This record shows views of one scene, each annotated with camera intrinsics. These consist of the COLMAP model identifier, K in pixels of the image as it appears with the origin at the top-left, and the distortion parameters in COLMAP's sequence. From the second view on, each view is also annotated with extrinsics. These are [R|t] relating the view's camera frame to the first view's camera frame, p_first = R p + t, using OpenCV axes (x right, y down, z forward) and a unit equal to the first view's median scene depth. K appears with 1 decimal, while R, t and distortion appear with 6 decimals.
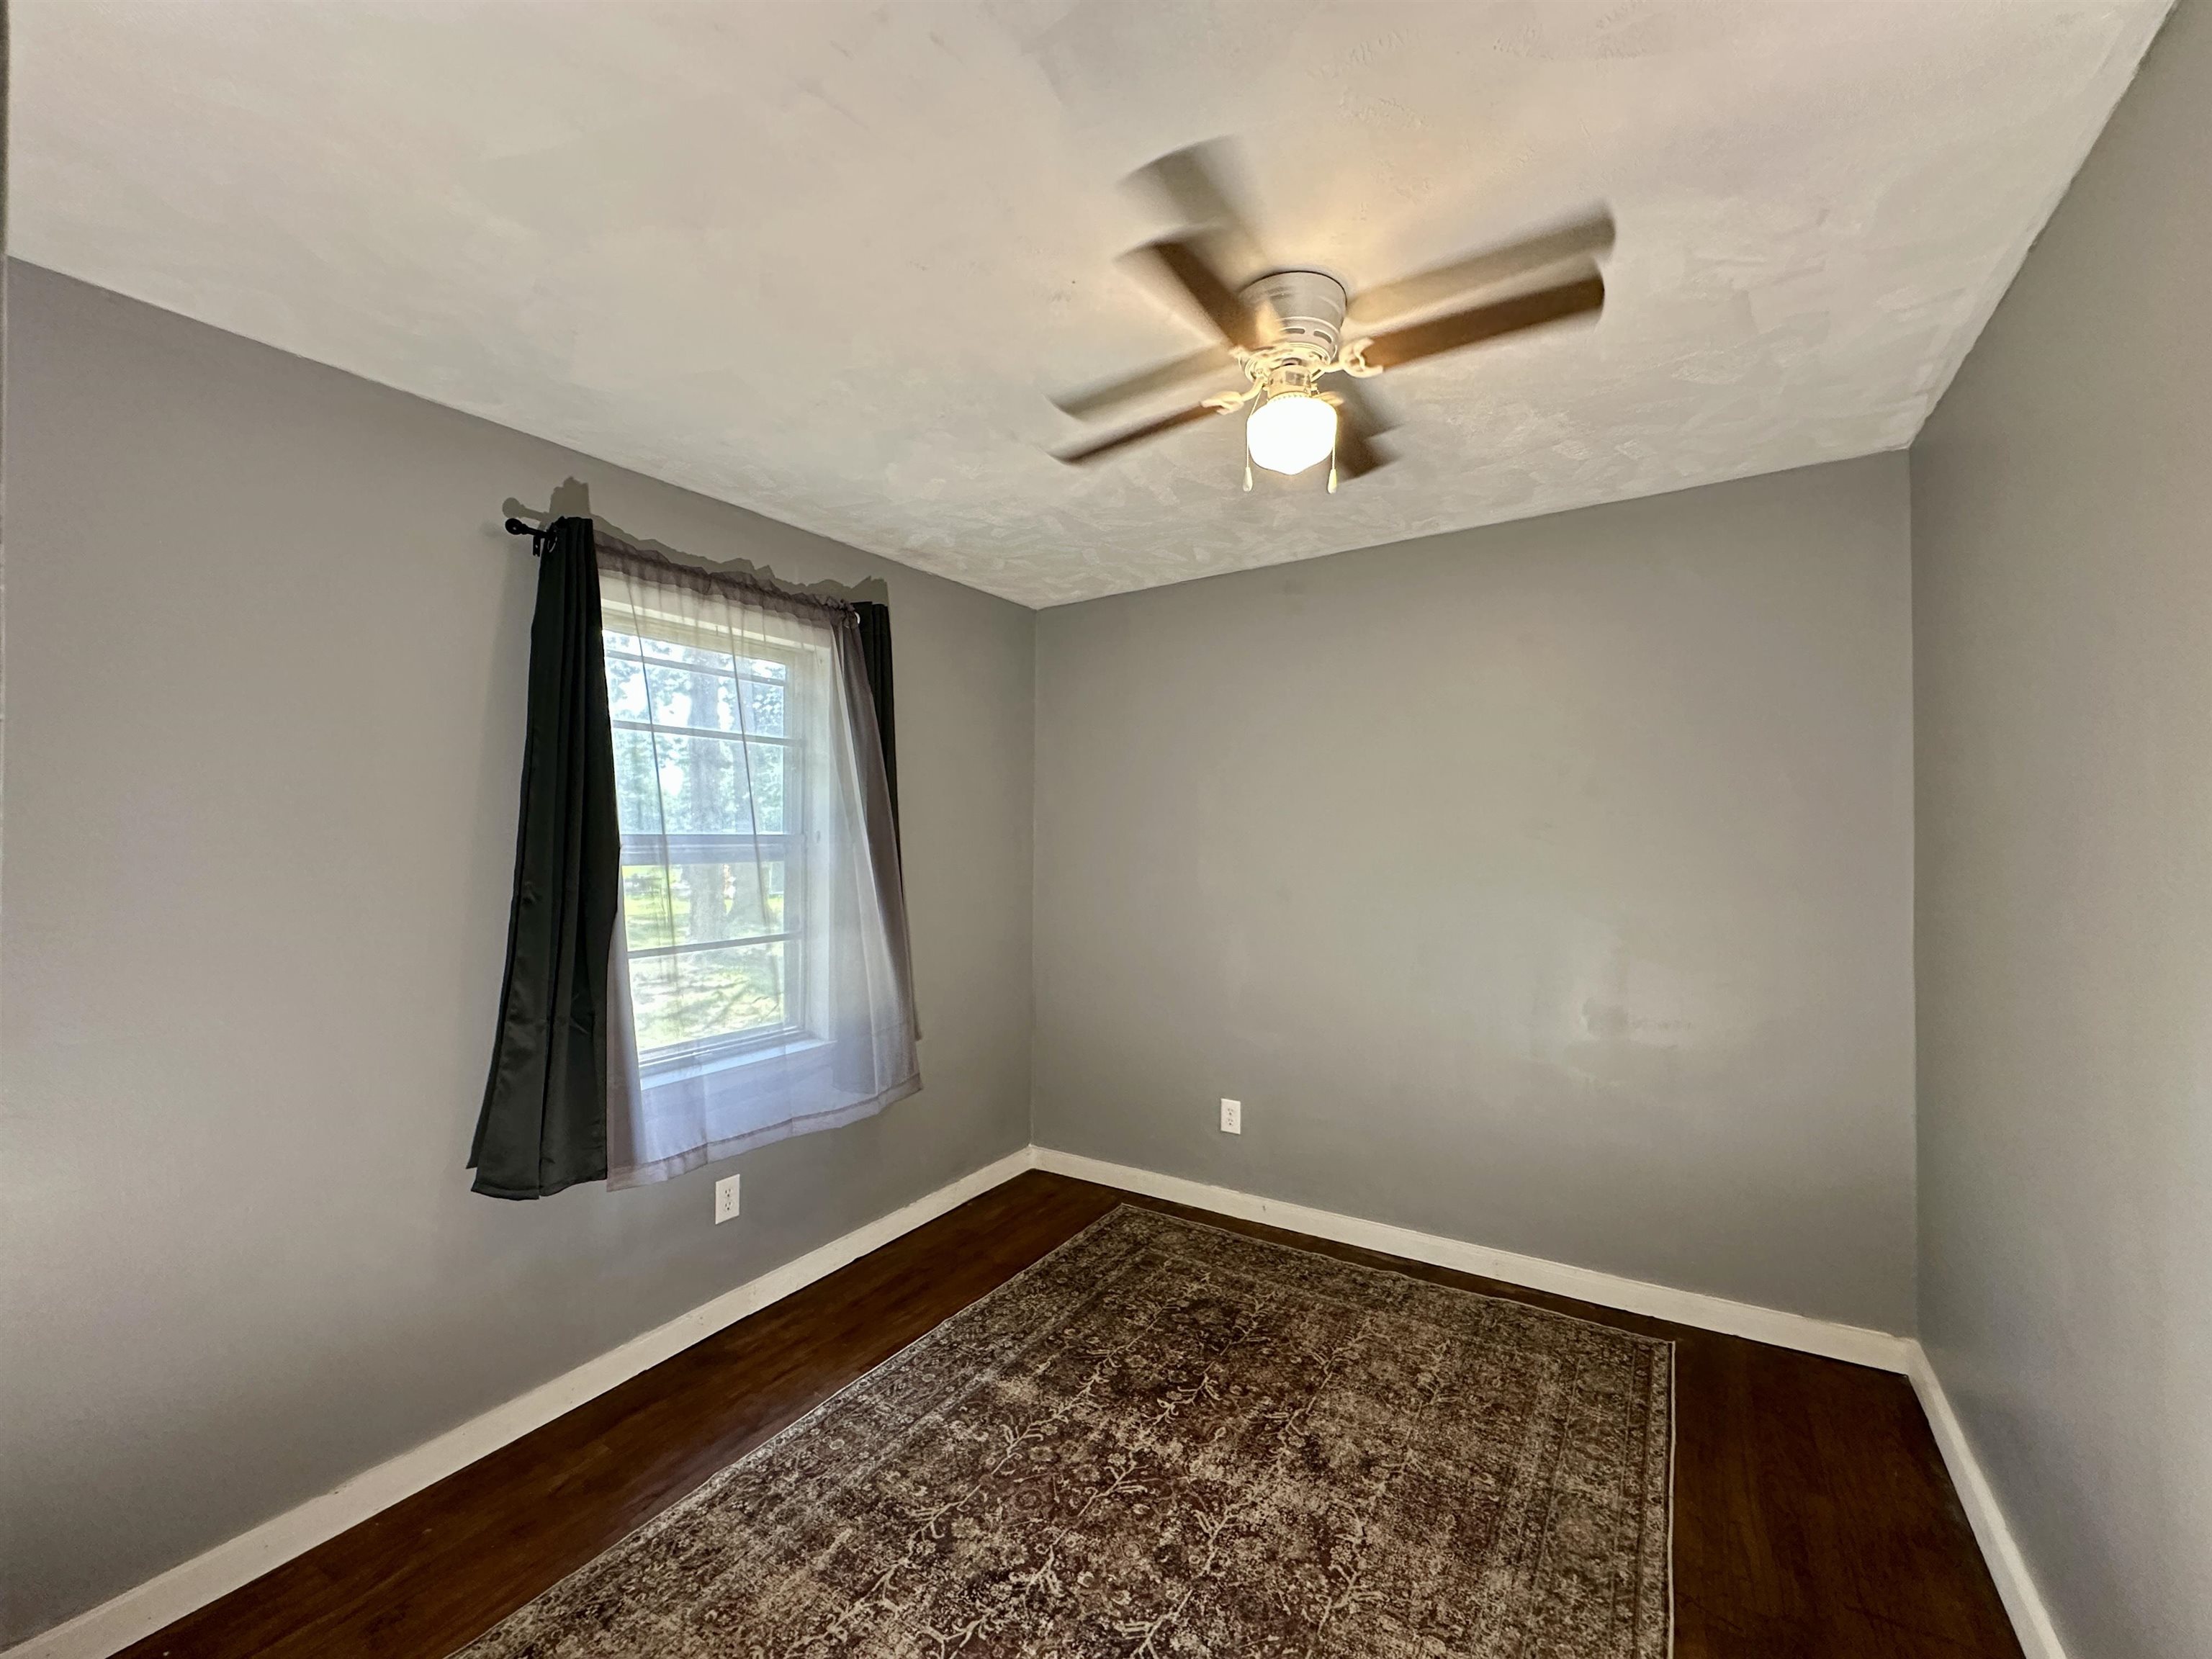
lens RADIAL K [[879.7, 0, 1105.4], [0, 879.7, 824.7], [0, 0, 1]] dist [-0.004261, -0.000228]
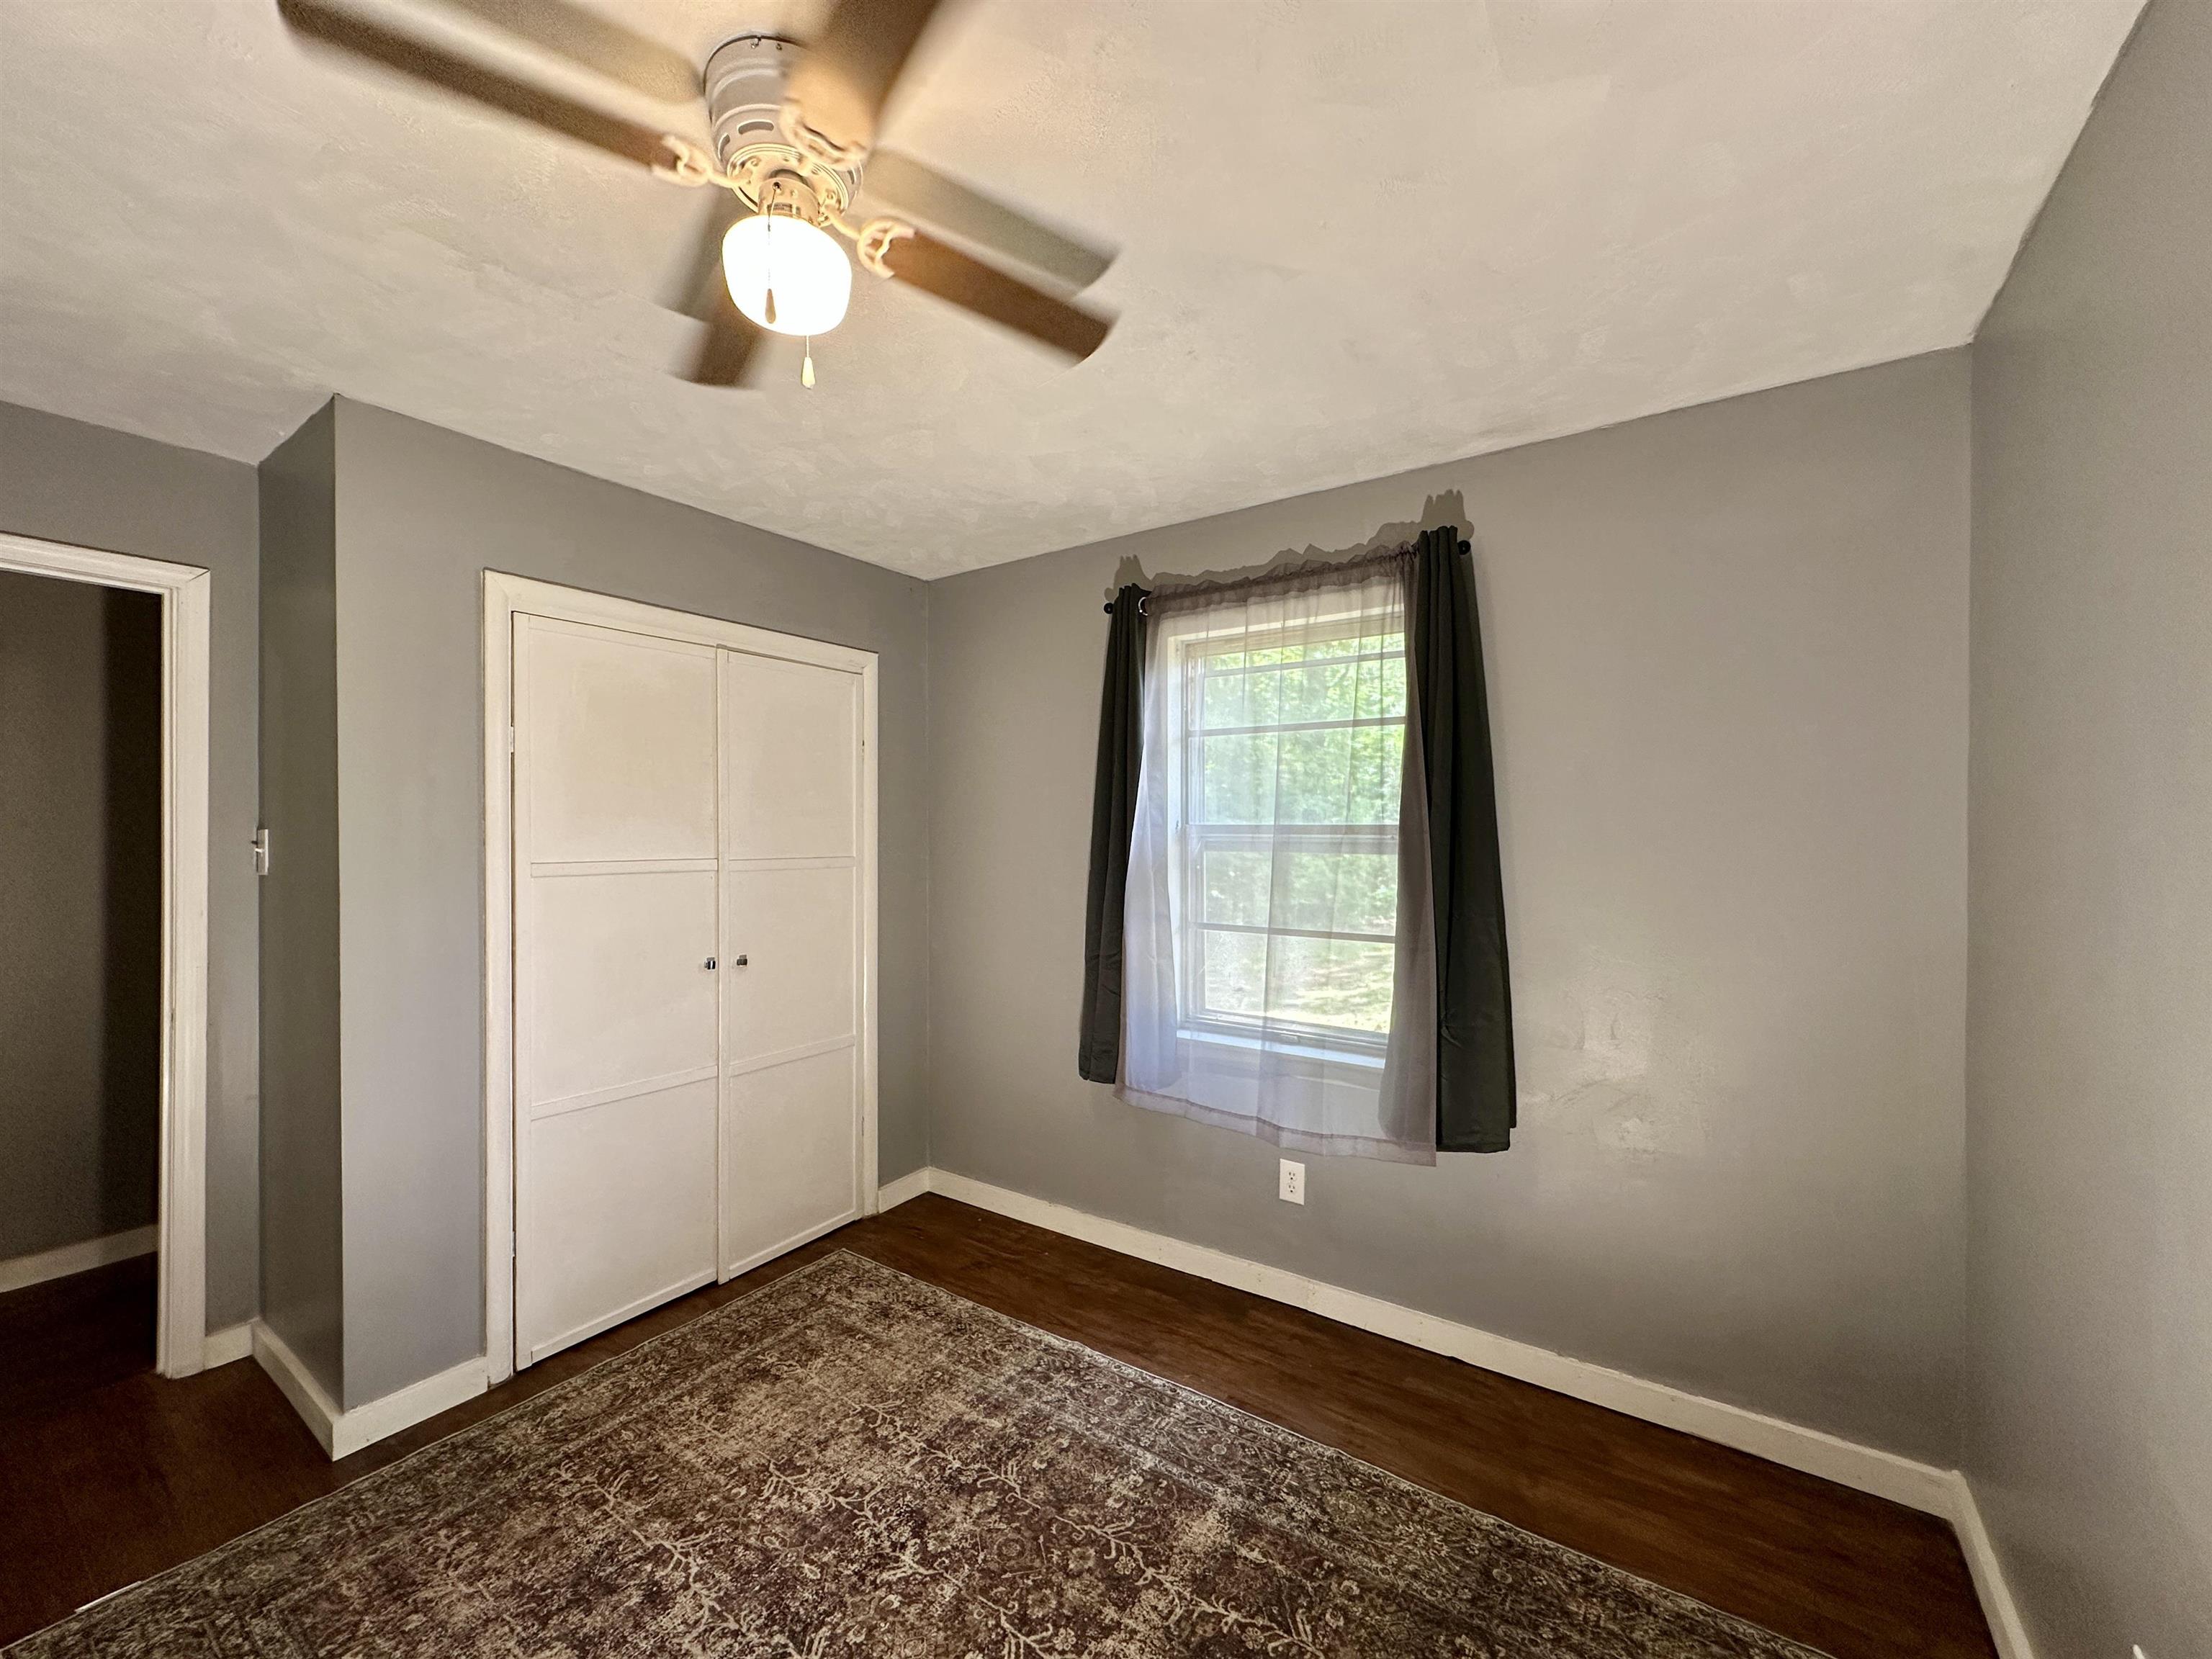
lens RADIAL K [[879.7, 0, 1106.6], [0, 879.7, 831.1], [0, 0, 1]] dist [-0.004261, -0.000228]
pose [[-0.028450, 0.010079, -0.999544, 0.725999], [0.011094, 0.999891, 0.009767, 0.006749], [0.999534, -0.010811, -0.028559, 1.001581]]
